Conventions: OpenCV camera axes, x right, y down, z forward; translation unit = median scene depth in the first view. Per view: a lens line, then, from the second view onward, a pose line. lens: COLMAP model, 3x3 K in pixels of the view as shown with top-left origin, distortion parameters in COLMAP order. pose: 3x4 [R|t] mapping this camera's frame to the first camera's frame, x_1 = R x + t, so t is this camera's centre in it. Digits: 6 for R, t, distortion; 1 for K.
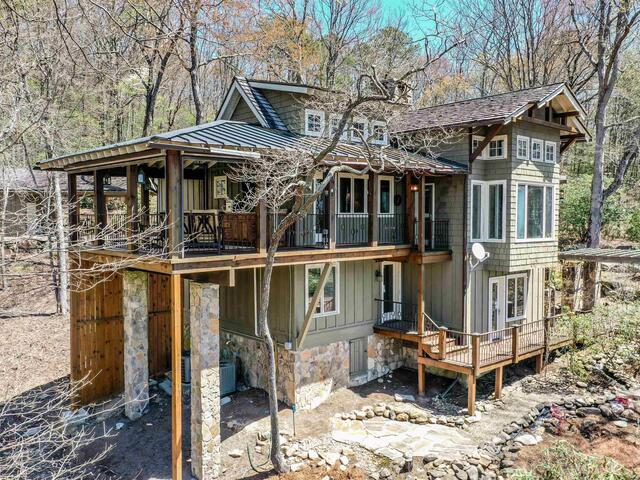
lens RADIAL K [[580.0, 0, 320.0], [0, 580.0, 240.0], [0, 0, 1]] dist [0.001994, 0.001423]
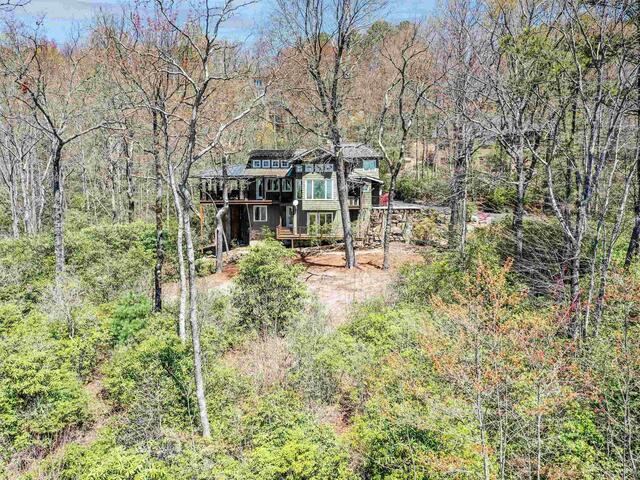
lens RADIAL K [[580.0, 0, 320.0], [0, 580.0, 240.0], [0, 0, 1]] dist [0.001994, 0.001423]
pose [[0.686808, 0.062314, -0.724163, 2.504968], [-0.027044, 0.997819, 0.060213, 0.027241], [0.726336, -0.021771, 0.686995, -0.982239]]
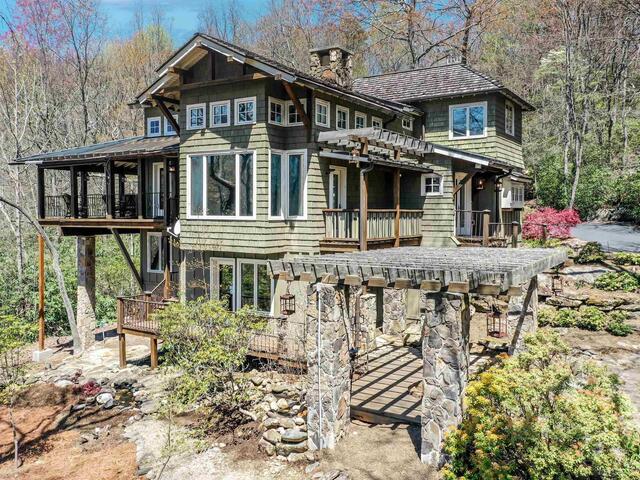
lens RADIAL K [[585.8, 0, 319.3], [0, 585.8, 228.3], [0, 0, 1]] dist [0.008354, 0.002624]
pose [[0.275883, 0.027988, -0.960784, 1.281765], [-0.038130, 0.999108, 0.018155, -0.006069], [0.960435, 0.031626, 0.276704, 0.919298]]
